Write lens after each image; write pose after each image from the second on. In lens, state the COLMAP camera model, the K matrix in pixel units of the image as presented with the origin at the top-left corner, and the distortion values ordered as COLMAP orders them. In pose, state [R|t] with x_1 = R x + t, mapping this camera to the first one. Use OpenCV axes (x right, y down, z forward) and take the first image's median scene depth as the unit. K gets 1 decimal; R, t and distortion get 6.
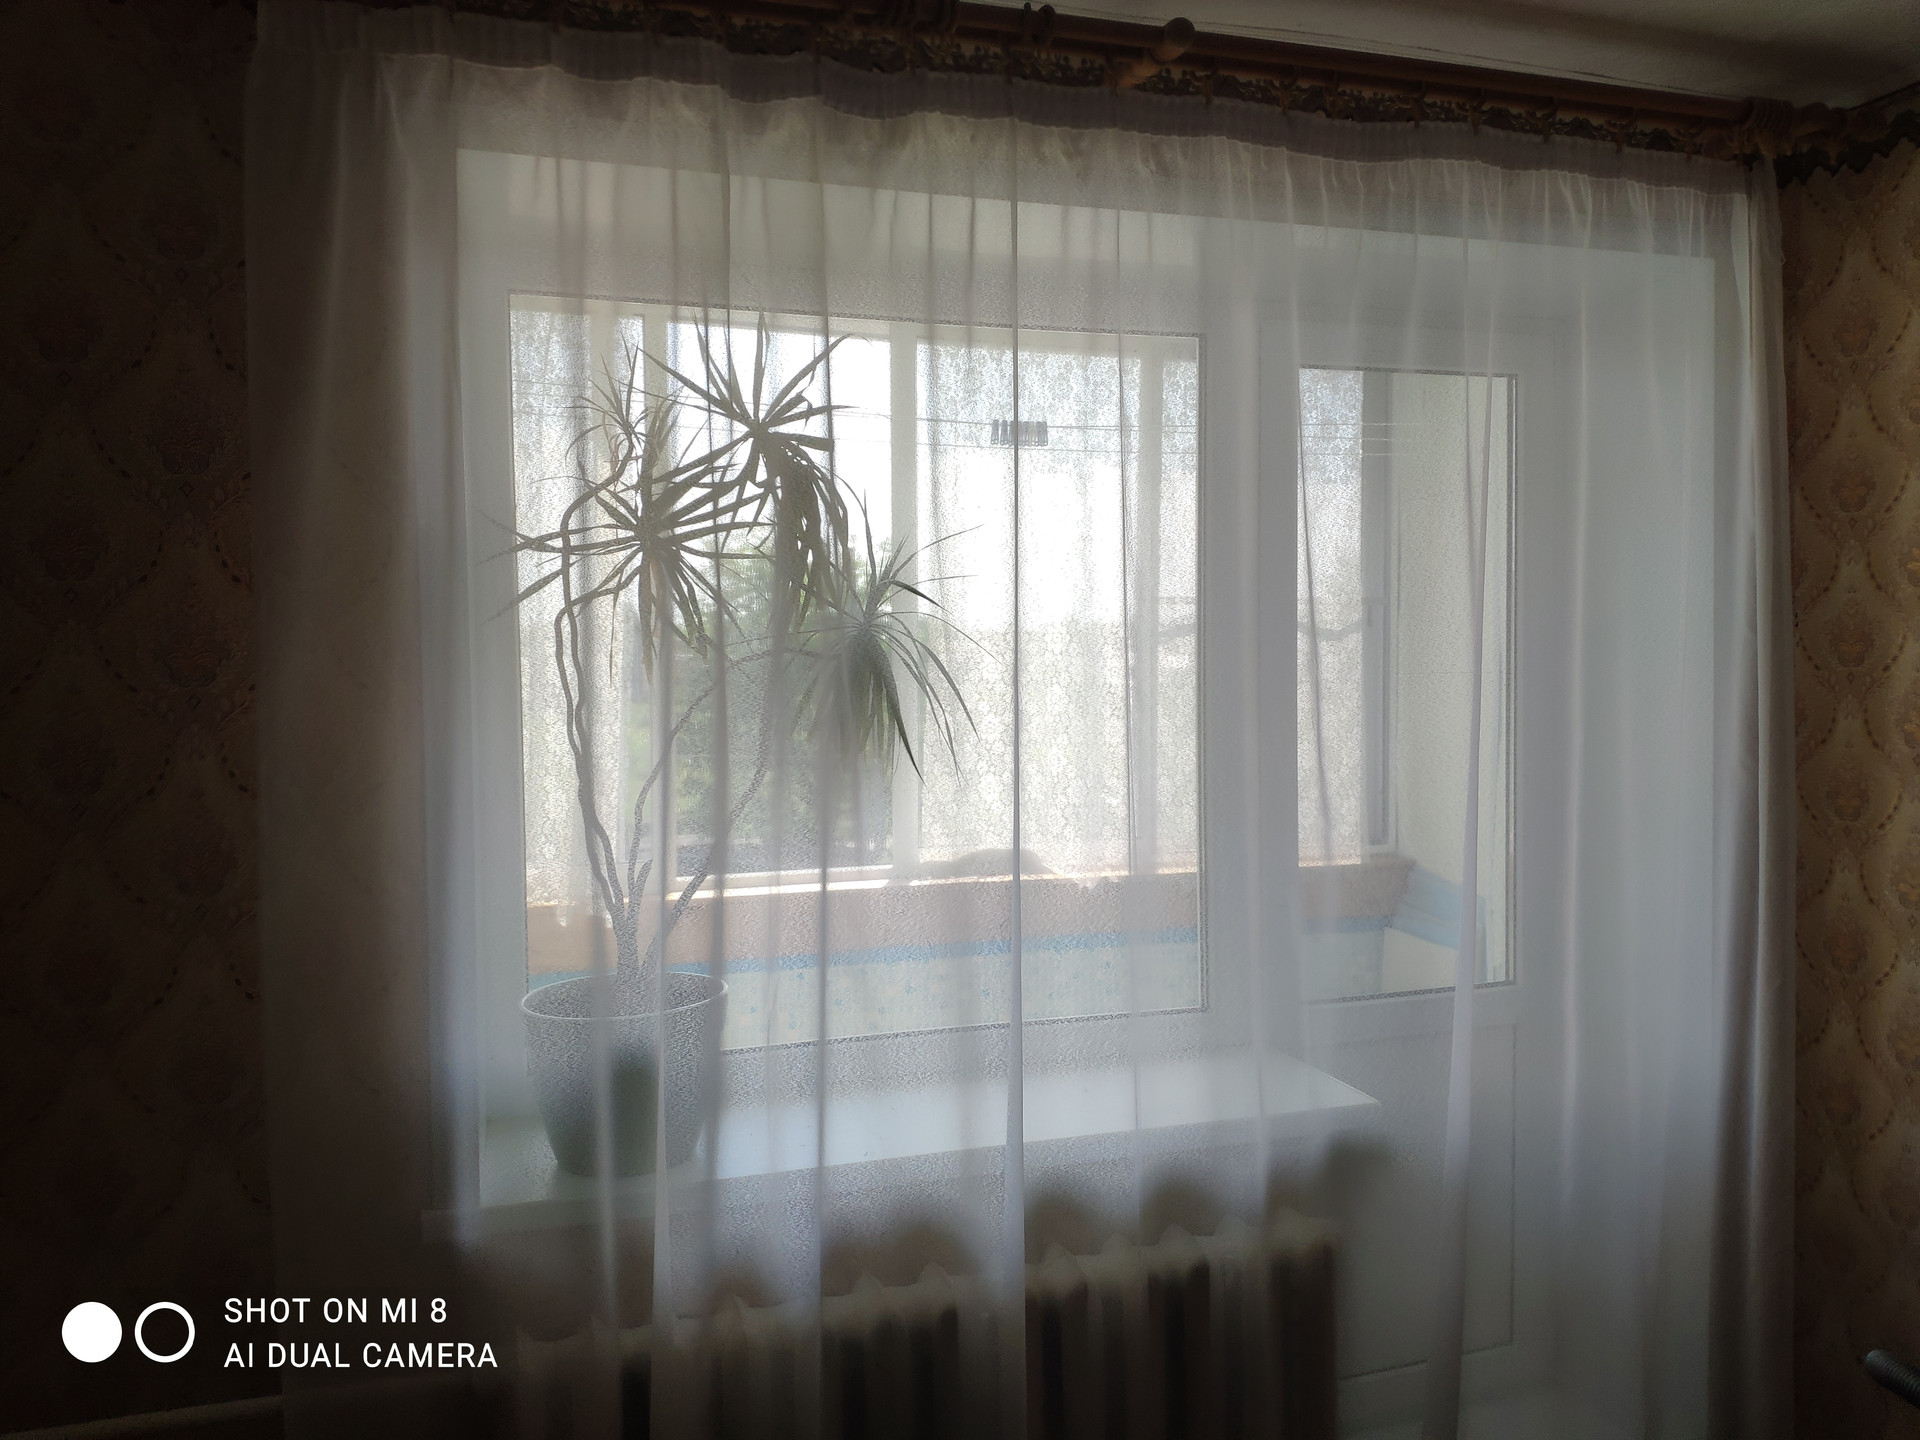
lens RADIAL K [[1640.4, 0, 960.0], [0, 1640.4, 720.0], [0, 0, 1]] dist [0.000964, -0.060067]
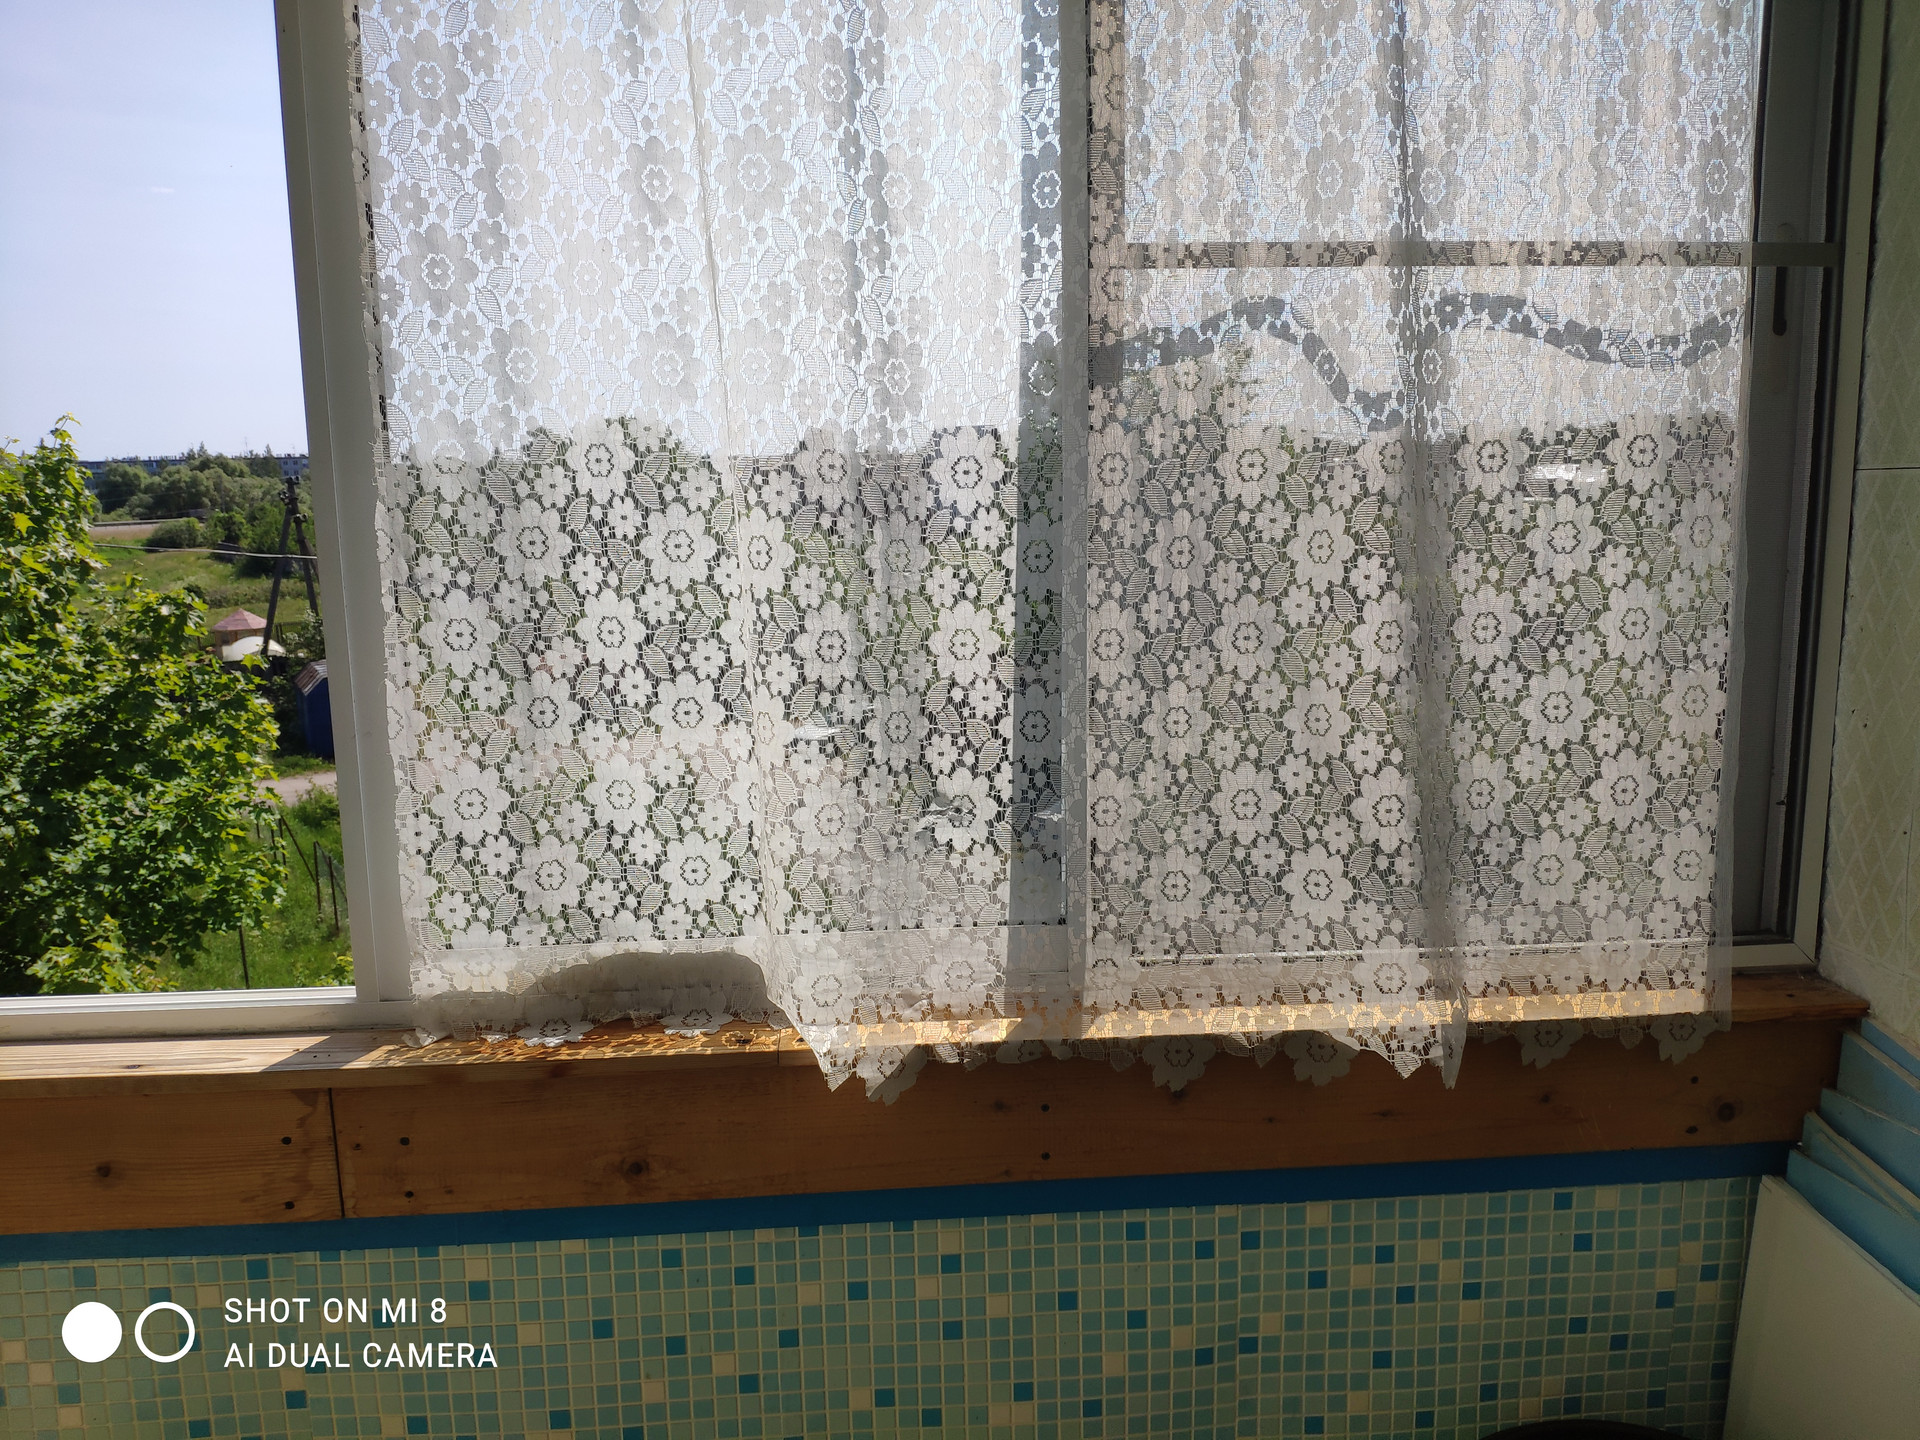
lens RADIAL K [[1493.3, 0, 949.1], [0, 1493.3, 728.7], [0, 0, 1]] dist [0.057498, -0.141557]
pose [[0.967900, 0.033473, -0.249097, 0.176891], [-0.002881, 0.992504, 0.122175, -0.013989], [0.251319, -0.117536, 0.960741, 0.700995]]
